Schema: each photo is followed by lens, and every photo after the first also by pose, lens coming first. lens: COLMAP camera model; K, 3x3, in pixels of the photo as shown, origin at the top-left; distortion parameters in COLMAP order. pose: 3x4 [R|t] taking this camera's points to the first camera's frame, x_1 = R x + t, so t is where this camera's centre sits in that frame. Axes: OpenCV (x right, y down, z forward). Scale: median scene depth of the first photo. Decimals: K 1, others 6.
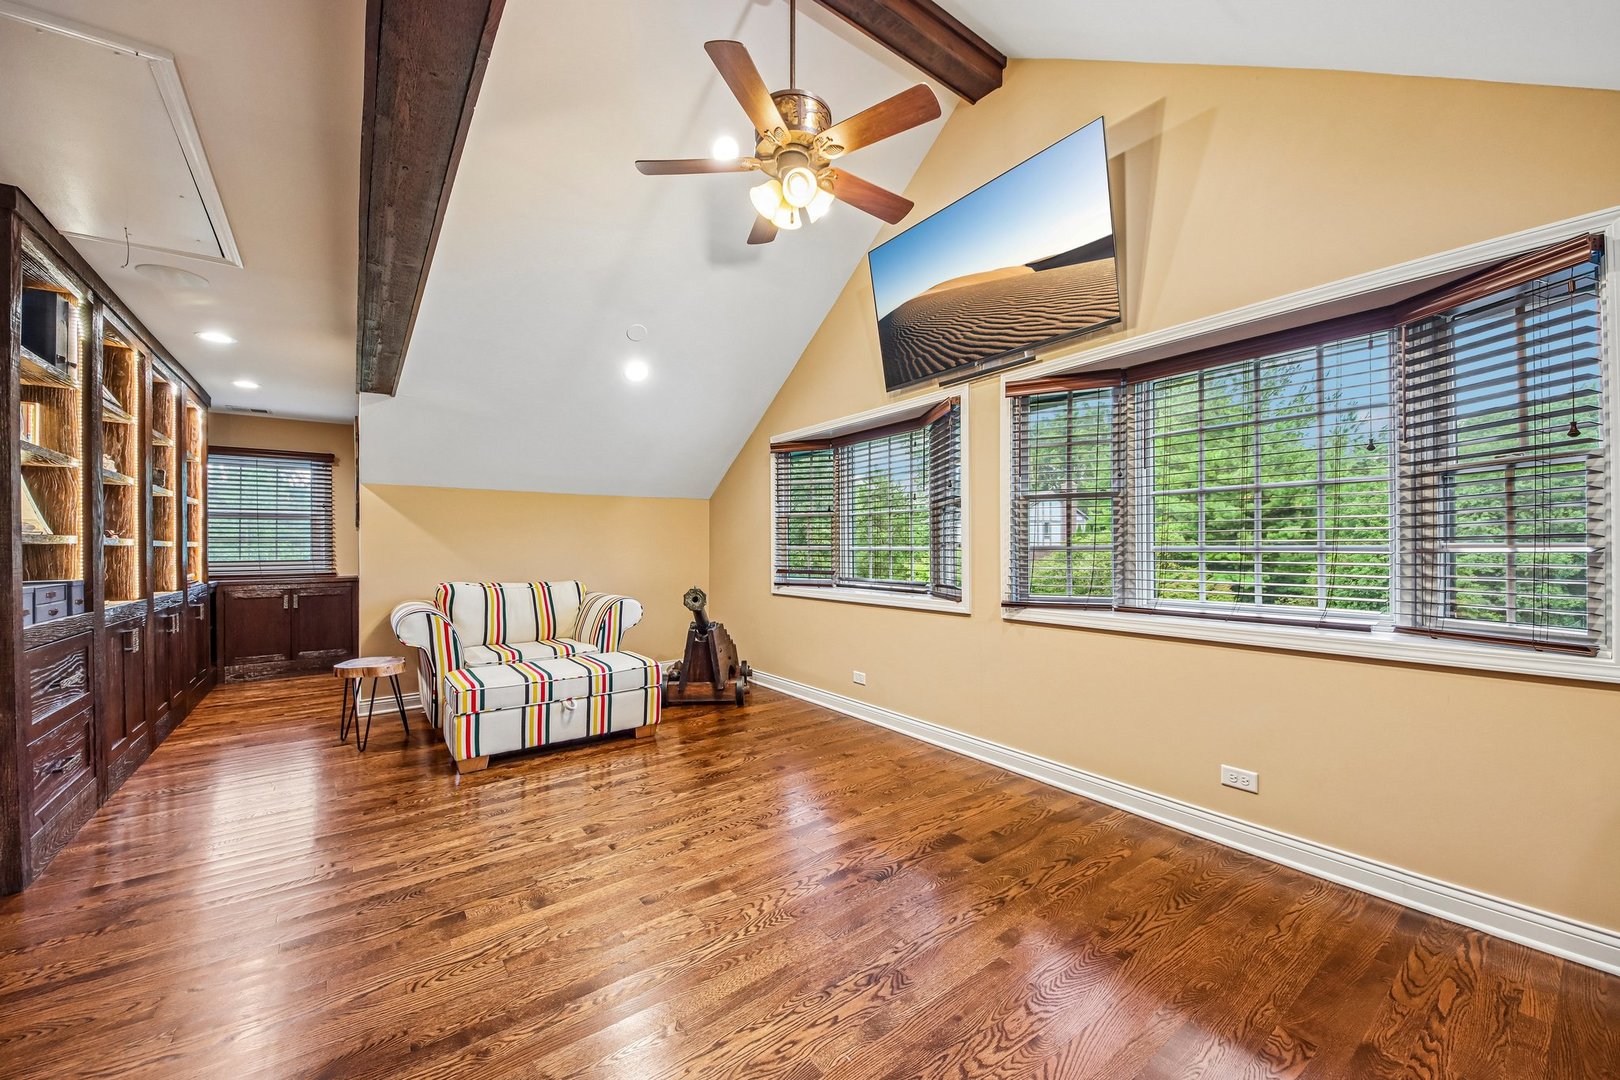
lens RADIAL K [[614.3, 0, 814.6], [0, 614.3, 543.9], [0, 0, 1]] dist [0.032206, -0.020078]
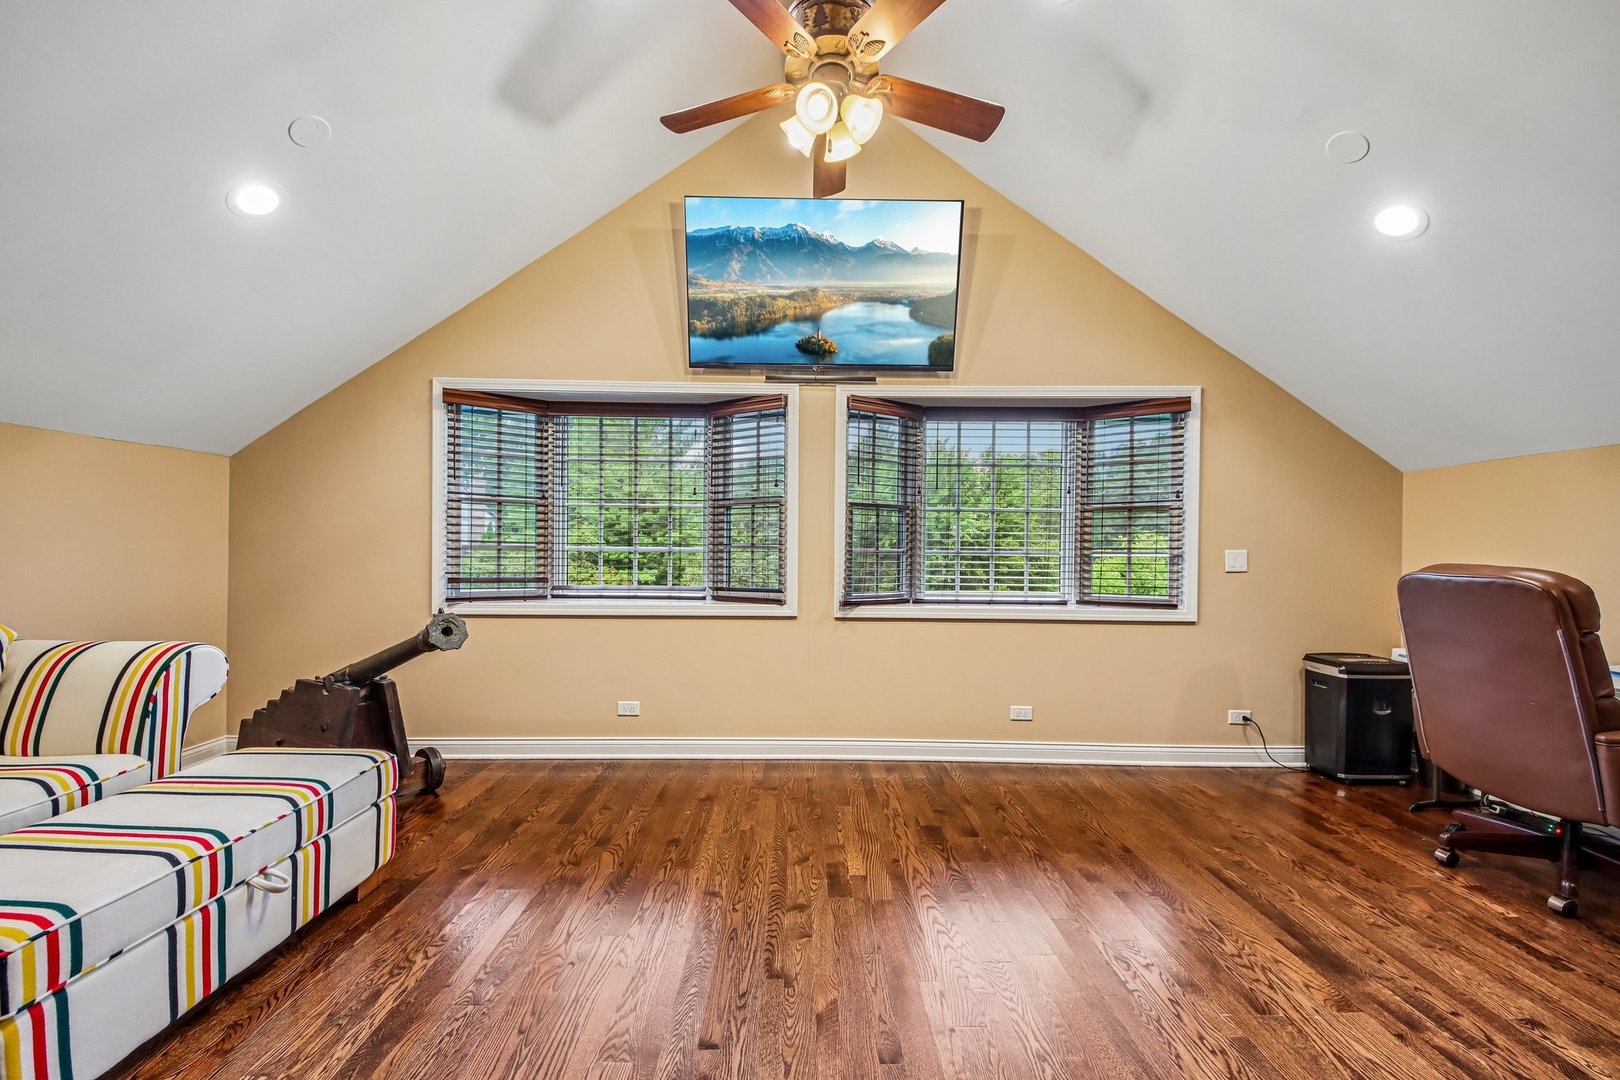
lens RADIAL K [[603.5, 0, 798.2], [0, 603.5, 549.6], [0, 0, 1]] dist [0.022304, -0.015560]
pose [[0.589454, 0.014166, 0.807678, -0.562738], [-0.015376, 0.999862, -0.006315, 0.013195], [-0.807655, -0.008696, 0.589591, 0.447825]]
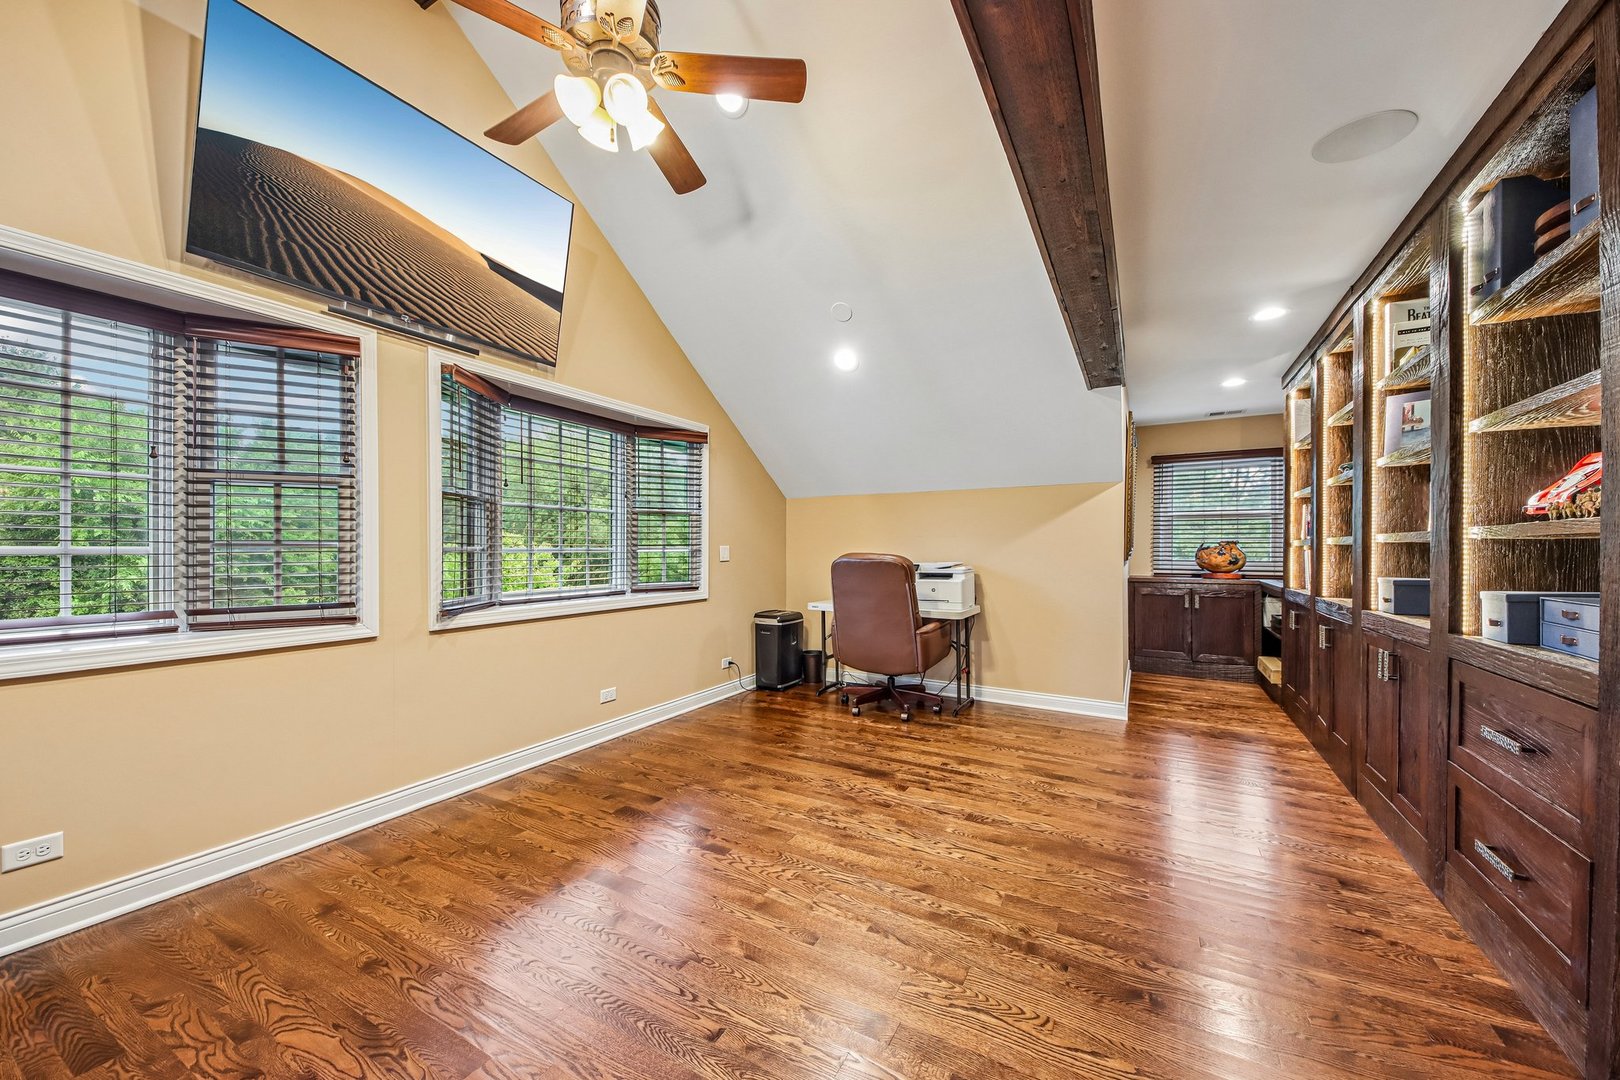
lens RADIAL K [[577.5, 0, 814.1], [0, 577.5, 552.0], [0, 0, 1]] dist [0.027148, -0.013547]
pose [[-0.405262, 0.001438, 0.914199, -0.655938], [0.000839, 0.999999, -0.001201, 0.012462], [-0.914200, 0.000280, -0.405263, 0.843347]]
